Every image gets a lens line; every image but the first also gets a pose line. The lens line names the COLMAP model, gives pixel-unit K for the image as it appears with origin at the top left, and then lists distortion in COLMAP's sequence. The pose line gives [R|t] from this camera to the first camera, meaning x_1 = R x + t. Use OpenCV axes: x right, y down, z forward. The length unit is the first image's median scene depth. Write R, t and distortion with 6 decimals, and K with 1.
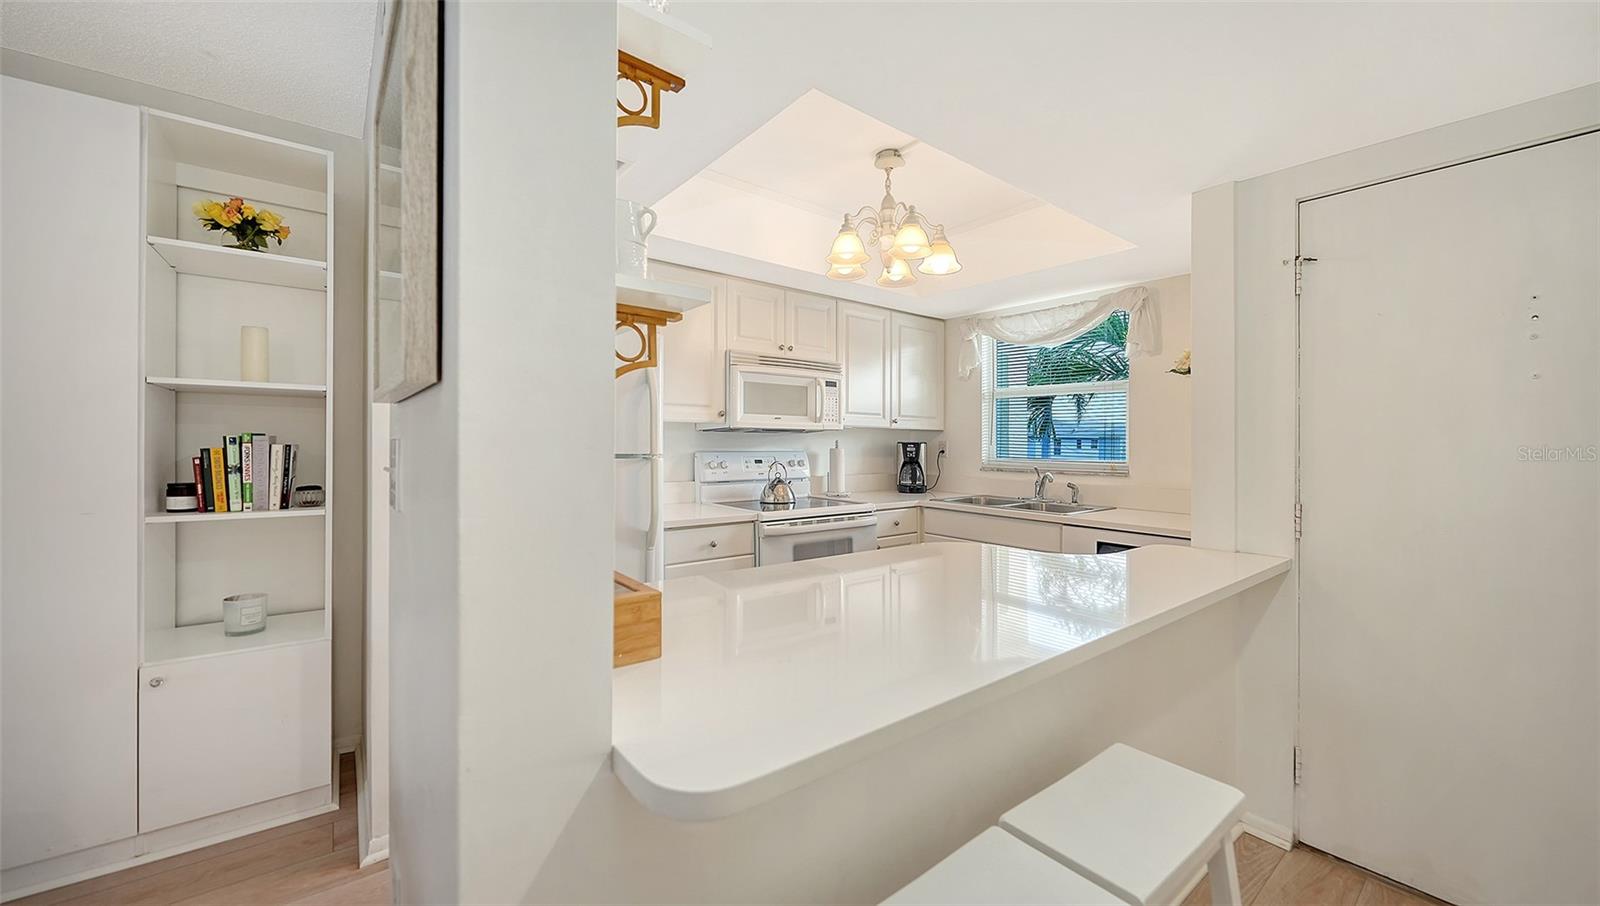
lens RADIAL K [[582.8, 0, 796.7], [0, 582.8, 432.7], [0, 0, 1]] dist [0.002027, 0.000063]
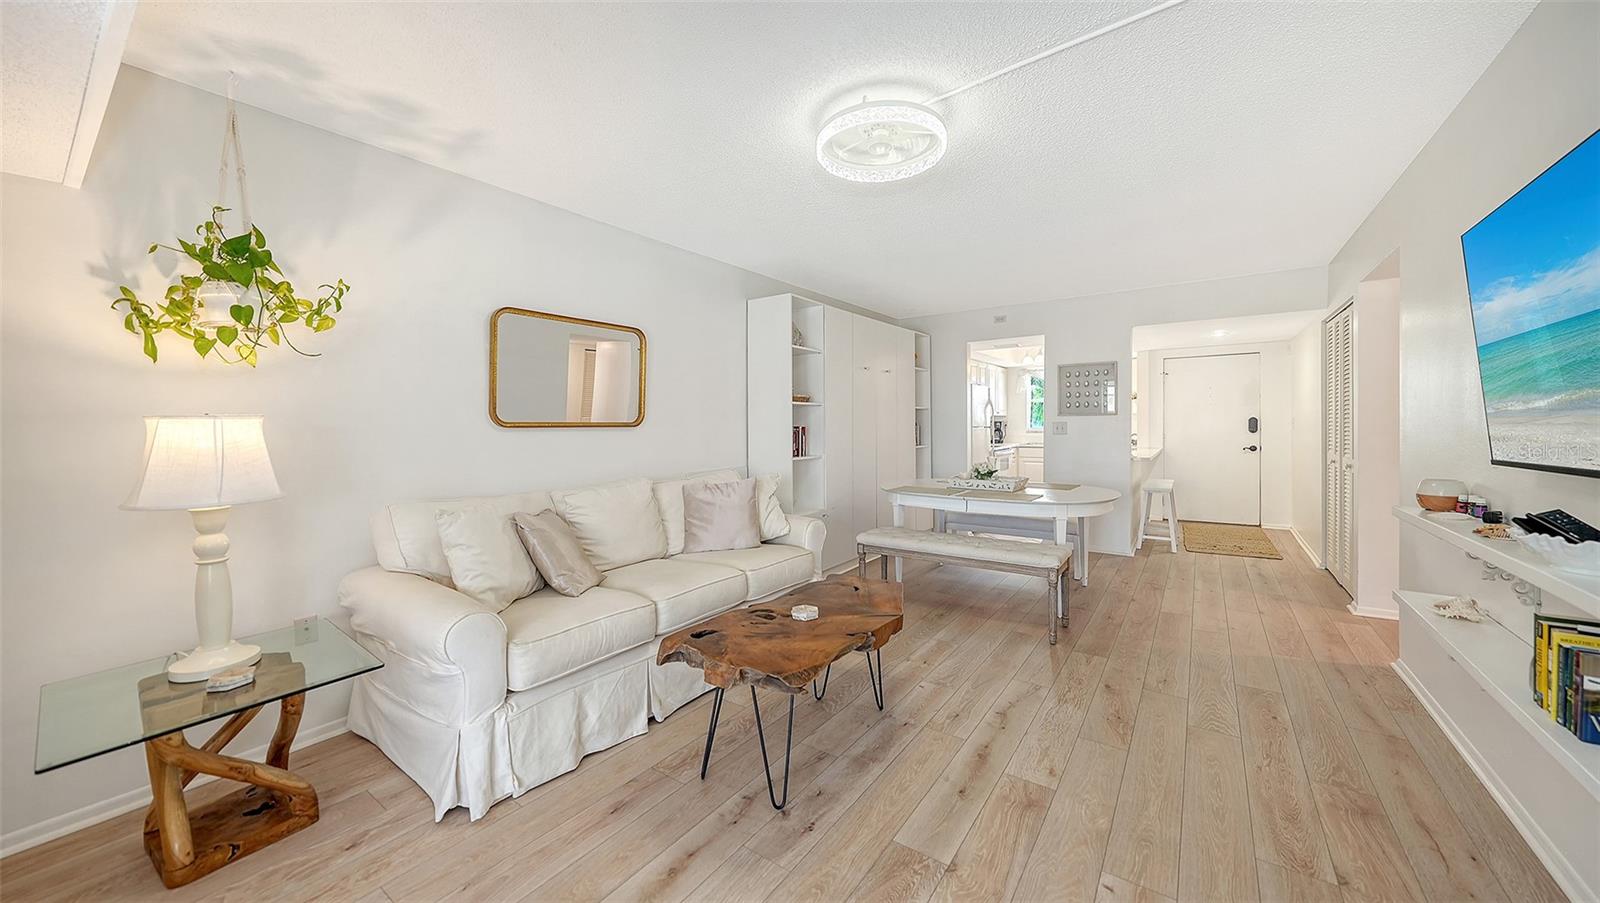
lens RADIAL K [[559.0, 0, 789.5], [0, 559.0, 428.1], [0, 0, 1]] dist [-0.001777, -0.000200]
pose [[0.960663, -0.023983, 0.276679, -1.489263], [0.017171, 0.999487, 0.027019, -0.038848], [-0.277185, -0.021205, 0.960582, -1.098148]]
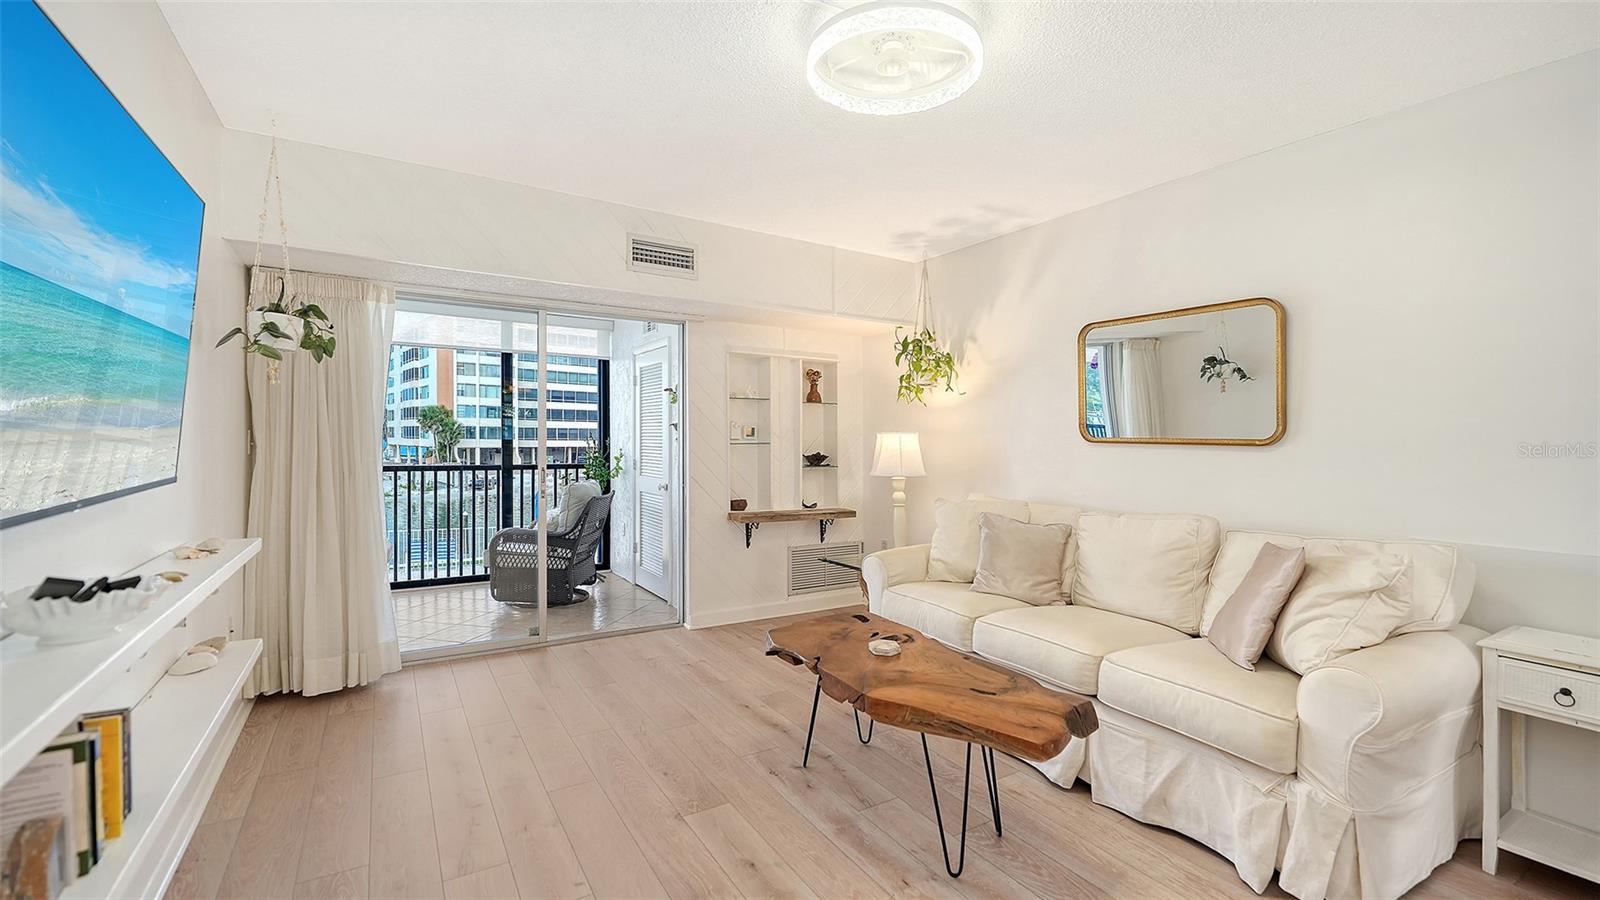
lens RADIAL K [[668.3, 0, 795.7], [0, 668.3, 451.8], [0, 0, 1]] dist [-0.000153, -0.000082]
pose [[-0.098502, 0.007090, -0.995112, -0.557234], [0.004333, 0.999968, 0.006696, -0.017344], [0.995127, -0.003653, -0.098530, -0.487249]]
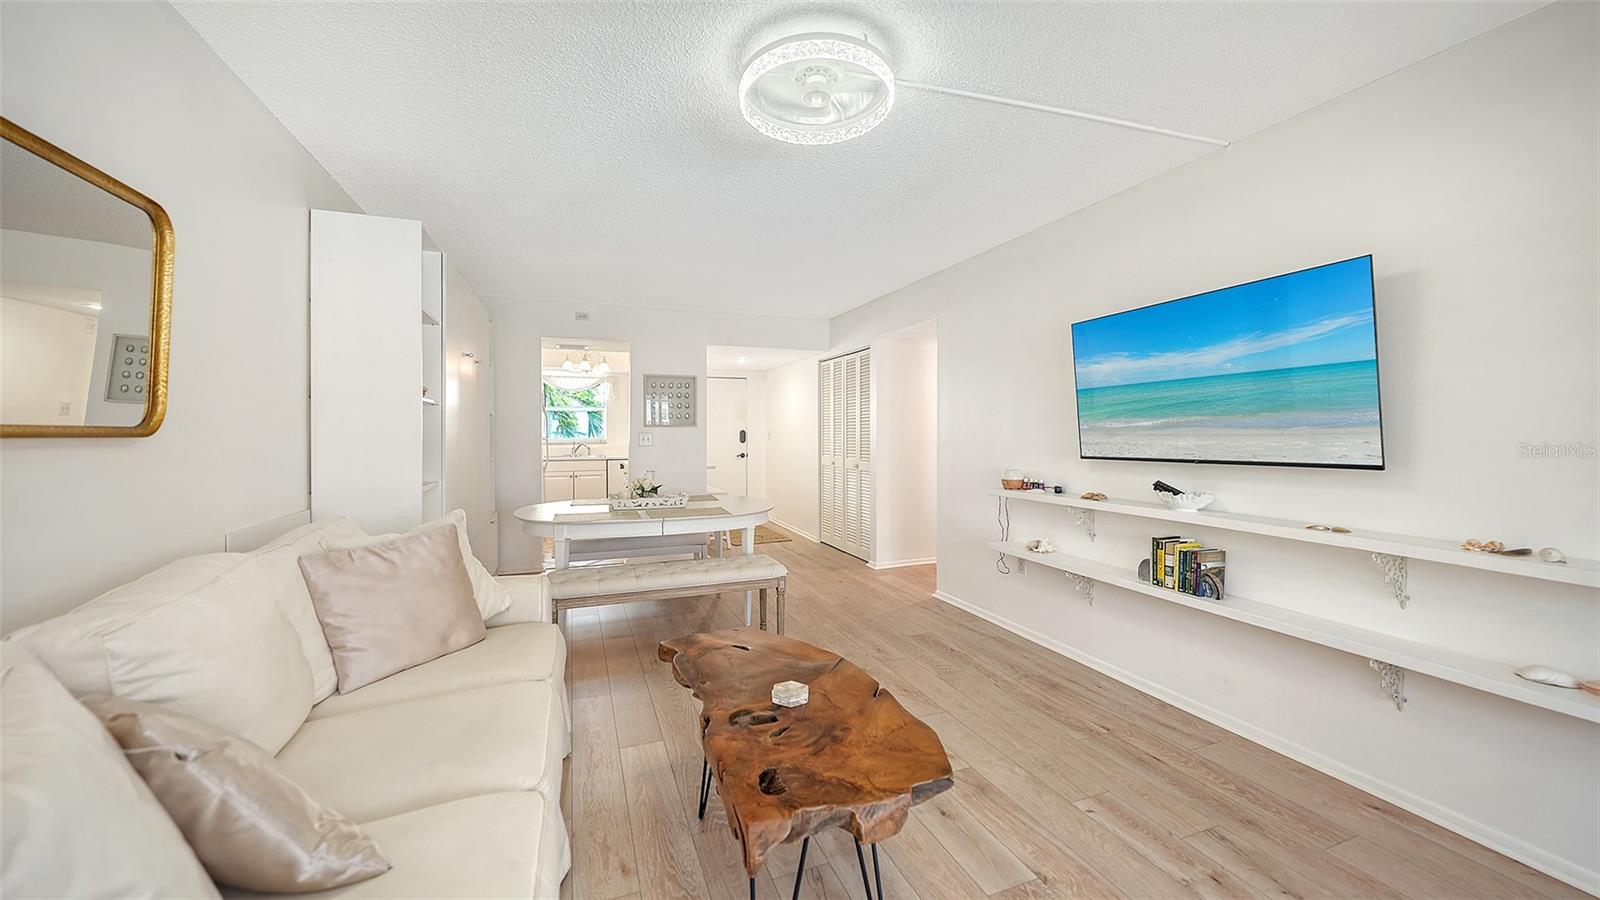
lens RADIAL K [[593.4, 0, 783.5], [0, 593.4, 438.3], [0, 0, 1]] dist [-0.006691, -0.000081]
pose [[0.303374, -0.024148, 0.952566, -1.776836], [-0.009780, 0.999547, 0.028454, -0.034901], [-0.952821, -0.017948, 0.303000, -0.610632]]
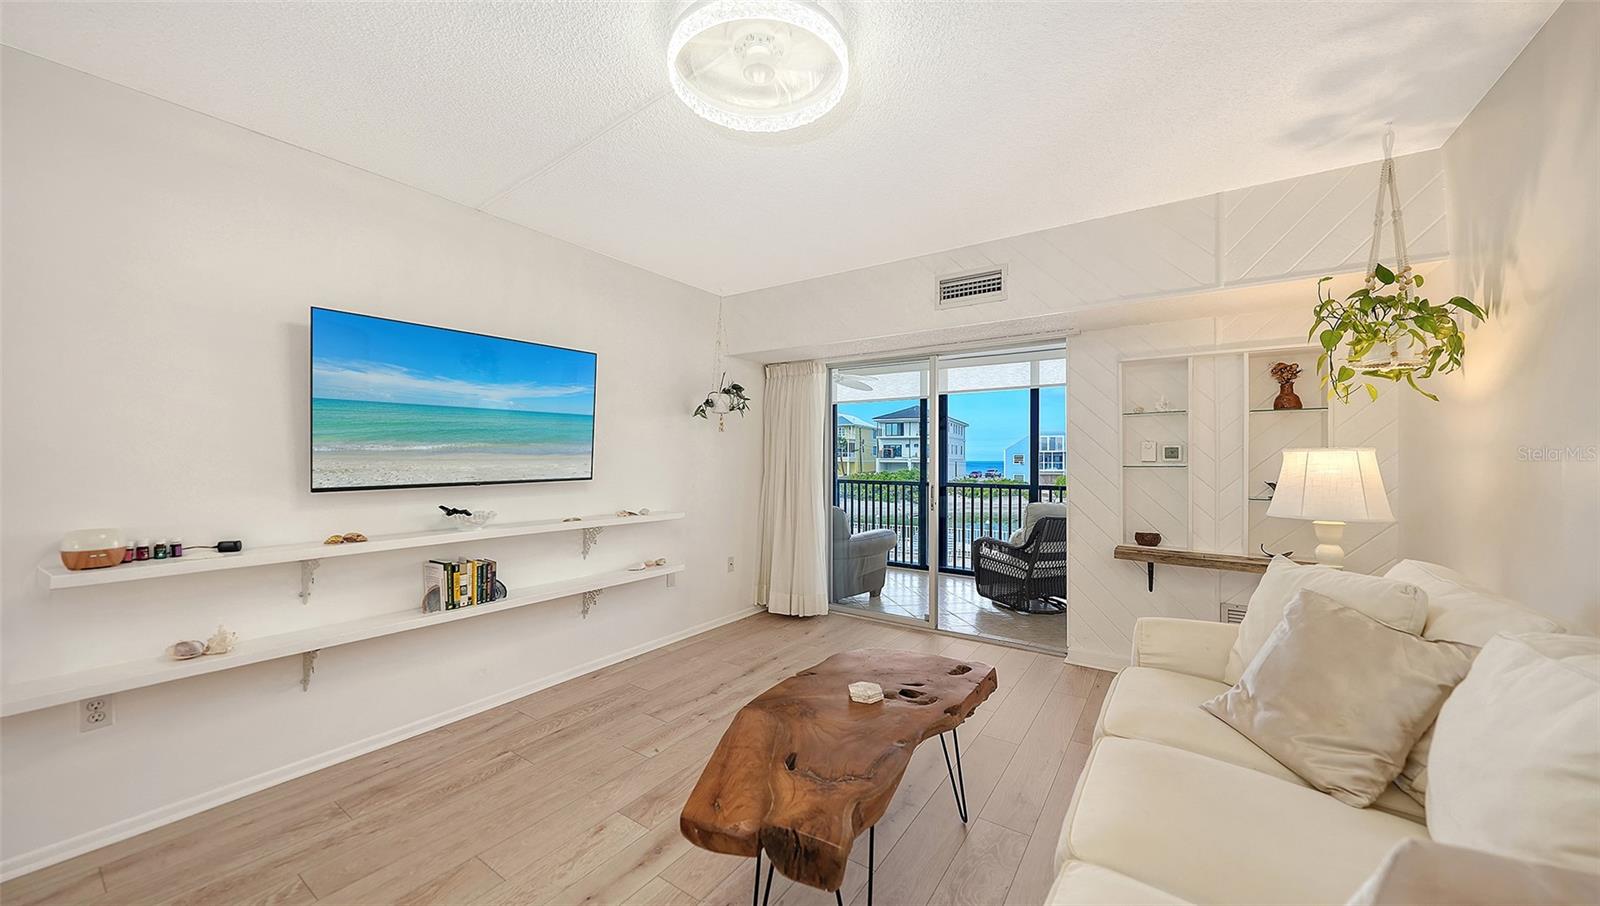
lens RADIAL K [[562.0, 0, 792.3], [0, 562.0, 469.0], [0, 0, 1]] dist [-0.001464, -0.000199]
pose [[-0.951879, -0.010428, -0.306296, -1.053255], [-0.010576, 0.999943, -0.001179, -0.012958], [0.306291, 0.002117, -0.951936, 0.030526]]
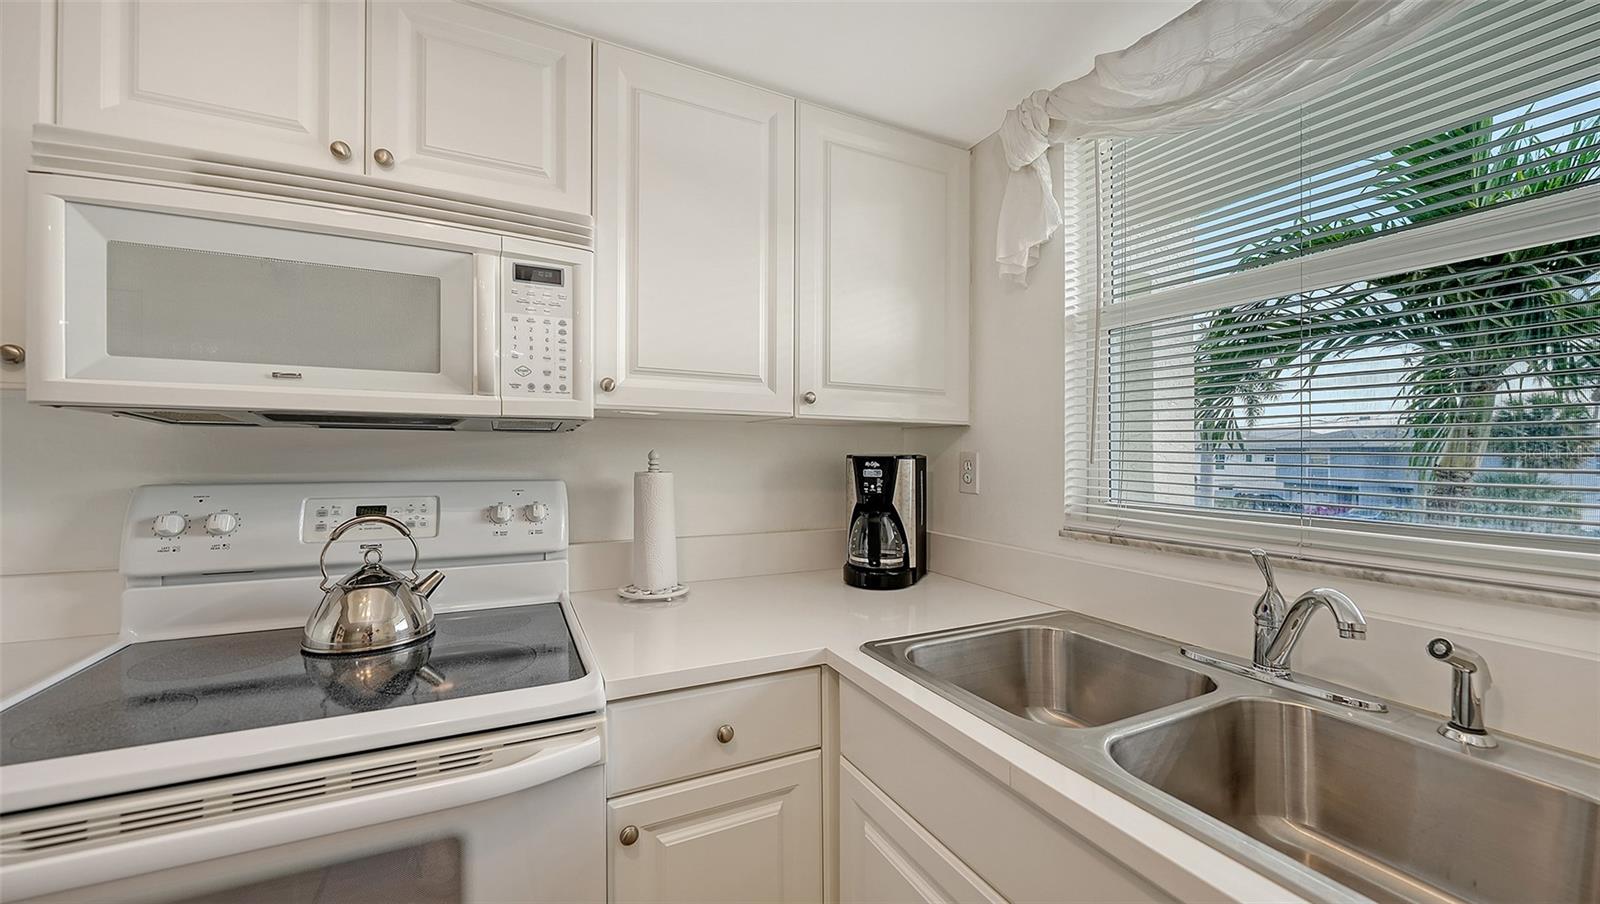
lens RADIAL K [[597.8, 0, 790.8], [0, 597.8, 446.7], [0, 0, 1]] dist [-0.002845, -0.000162]
pose [[0.980583, -0.003584, -0.196074, 0.273252], [0.004313, 0.999985, 0.003293, 0.011081], [0.196060, -0.004074, 0.980584, 0.742748]]
